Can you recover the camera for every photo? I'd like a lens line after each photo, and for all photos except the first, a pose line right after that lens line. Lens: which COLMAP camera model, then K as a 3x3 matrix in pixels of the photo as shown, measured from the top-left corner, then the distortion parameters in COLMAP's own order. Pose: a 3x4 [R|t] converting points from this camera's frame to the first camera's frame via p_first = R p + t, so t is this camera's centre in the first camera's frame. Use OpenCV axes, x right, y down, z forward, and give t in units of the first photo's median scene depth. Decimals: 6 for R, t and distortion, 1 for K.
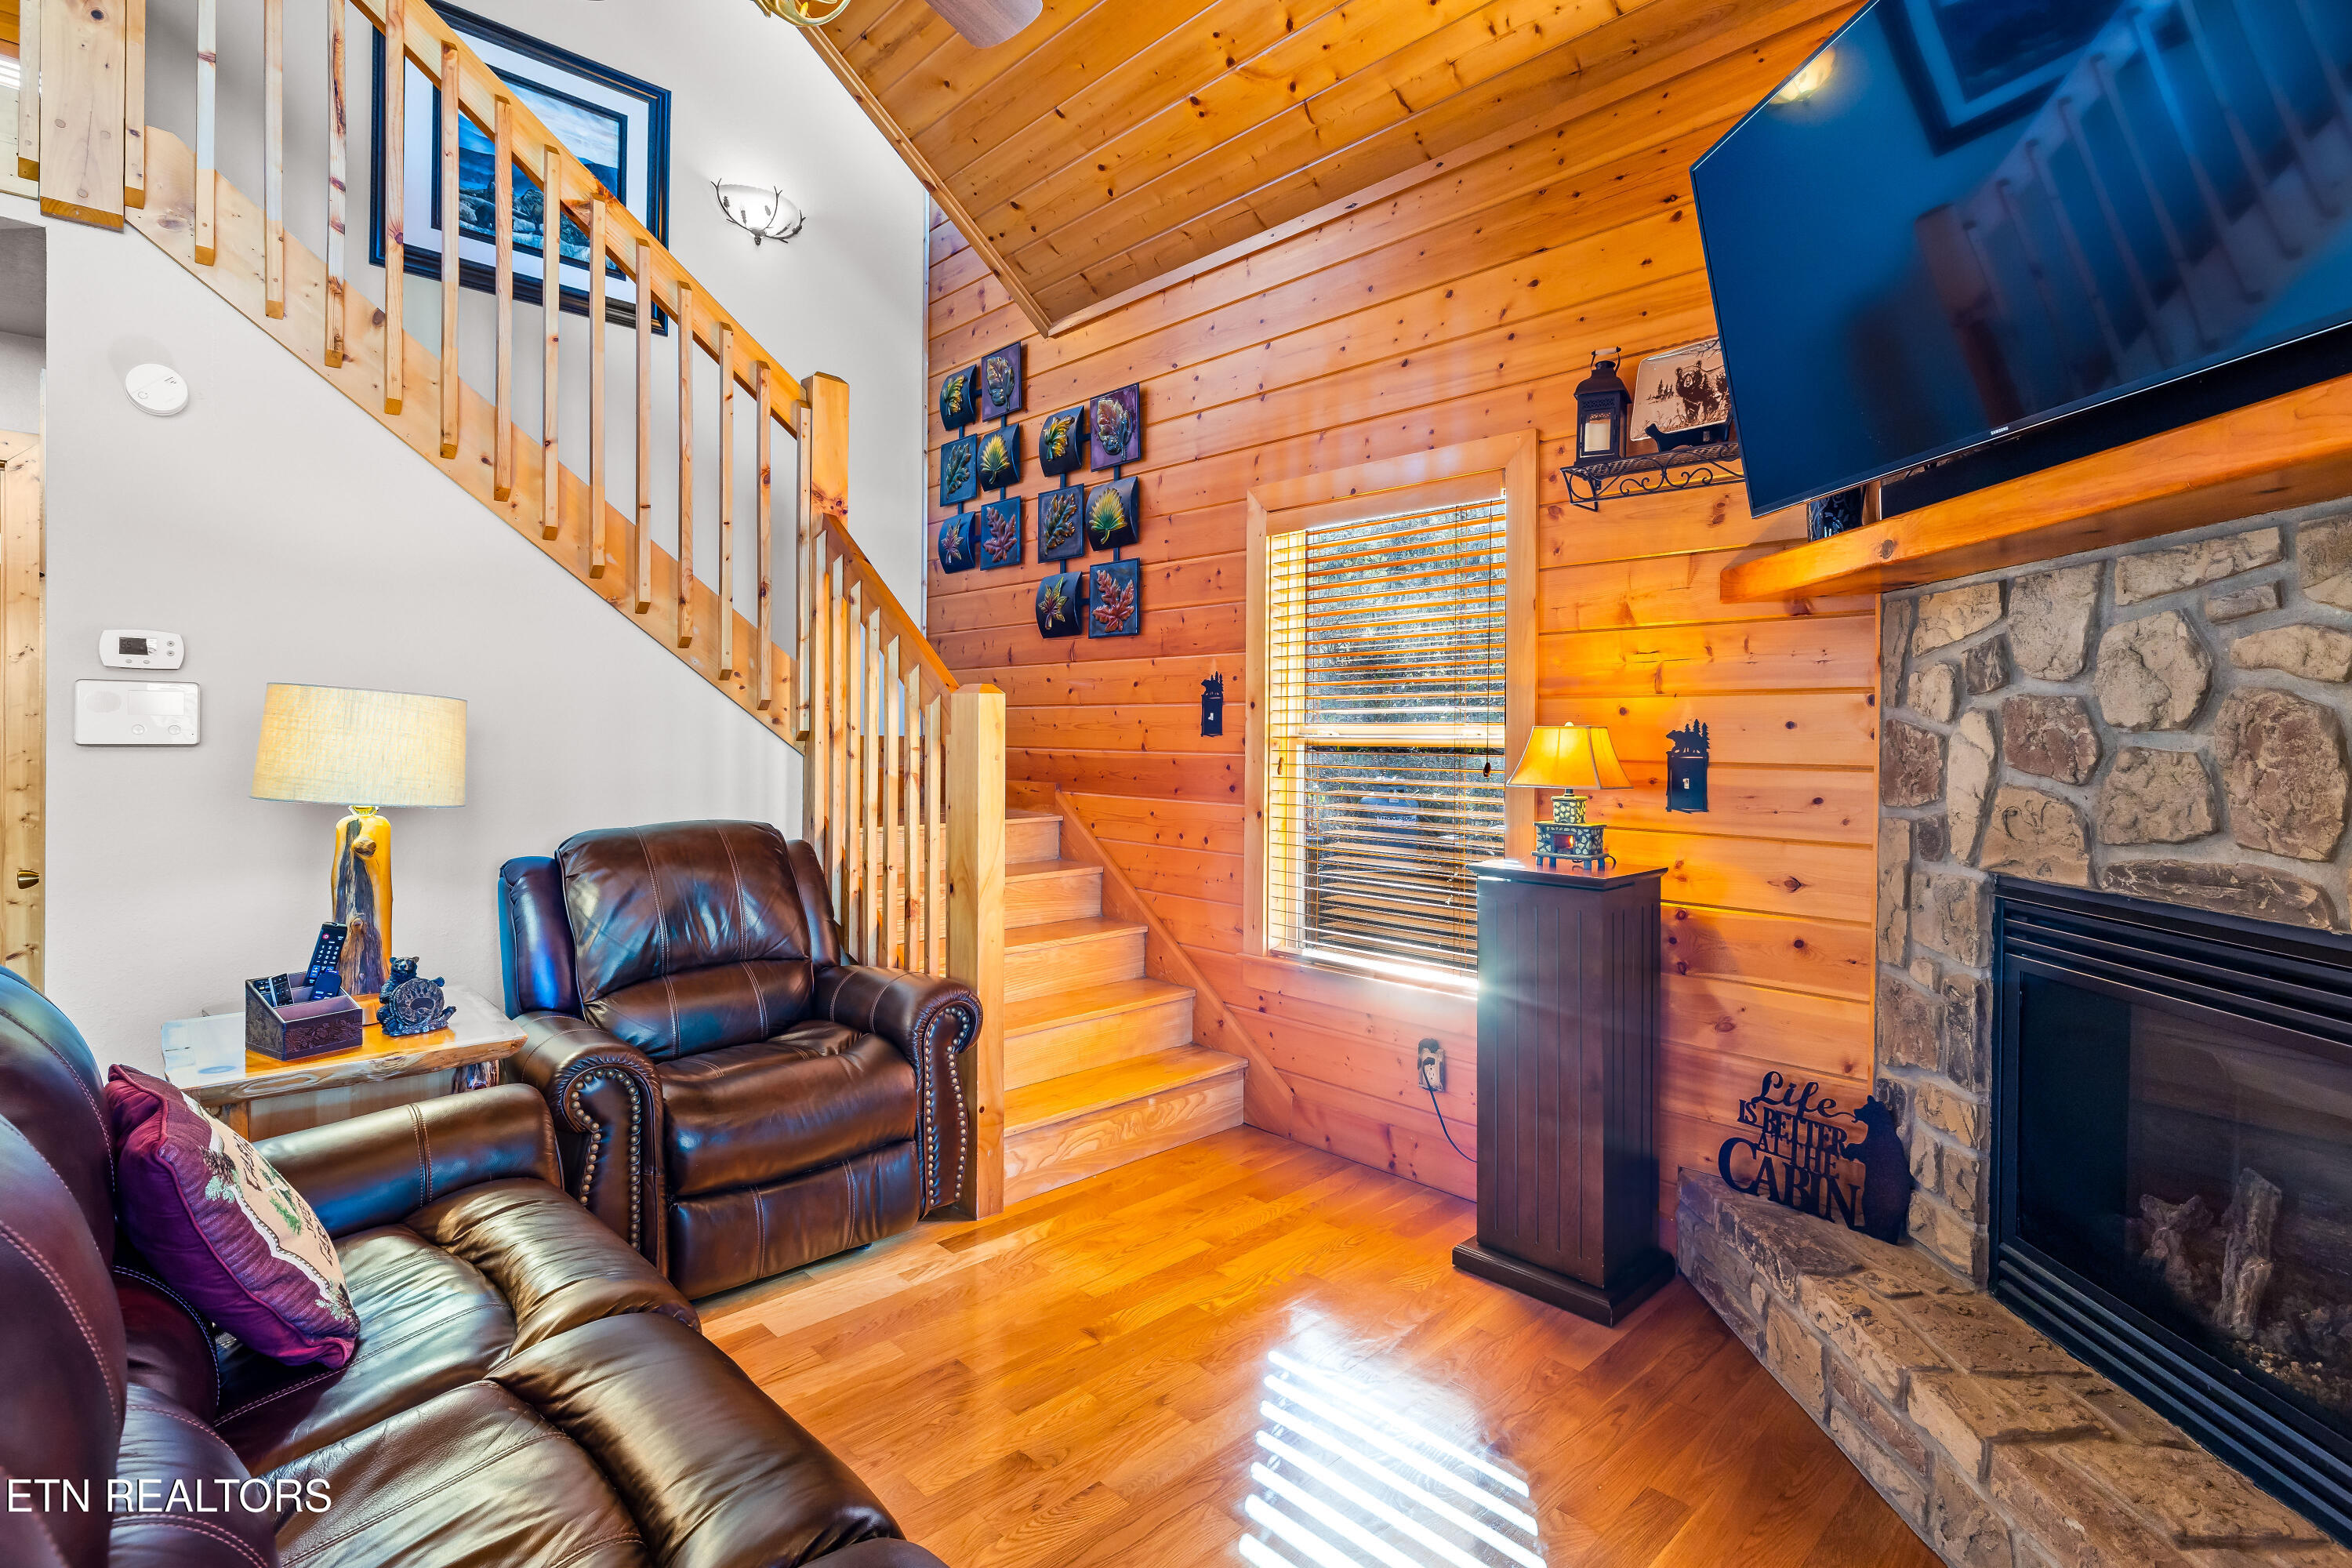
lens RADIAL K [[1104.9, 0, 1180.6], [0, 1104.9, 759.5], [0, 0, 1]] dist [-0.008319, 0.002761]
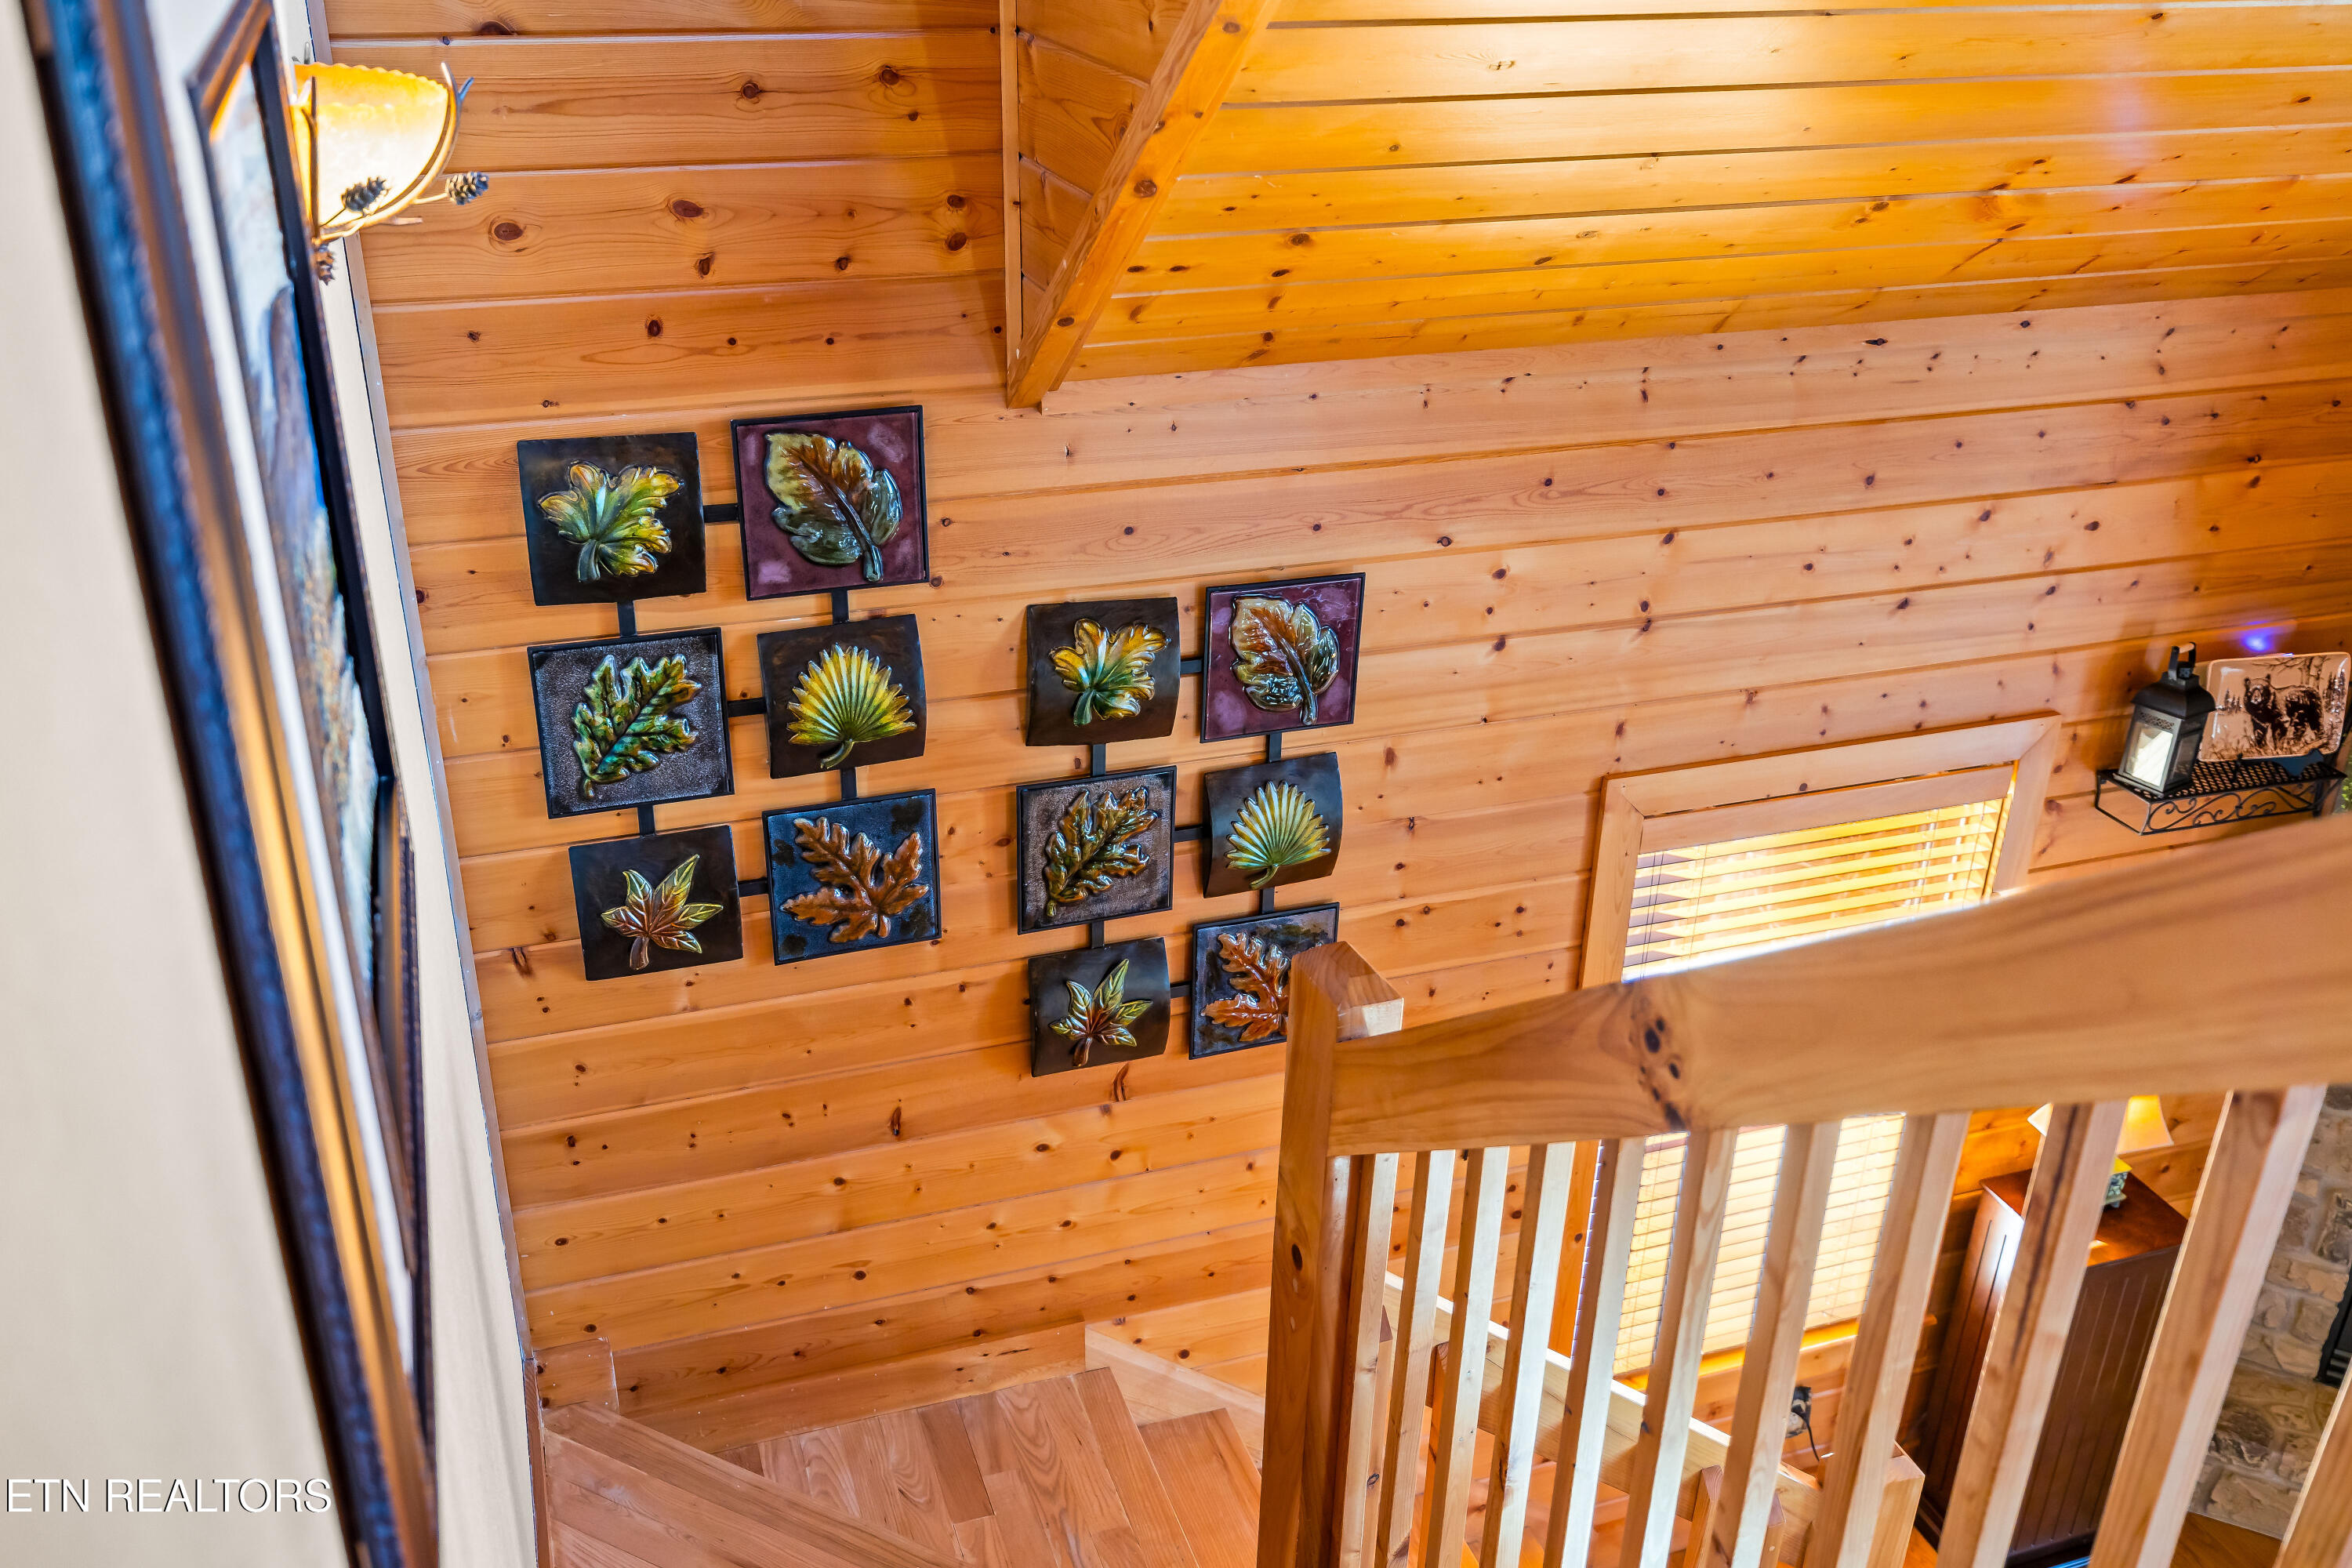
lens RADIAL K [[2049.2, 0, 1170.3], [0, 2049.2, 786.1], [0, 0, 1]] dist [-0.004312, -0.004567]
pose [[0.425249, -0.406422, 0.808693, -0.957925], [0.000331, 0.893578, 0.448908, -0.778961], [-0.905076, -0.190630, 0.380128, 0.891271]]
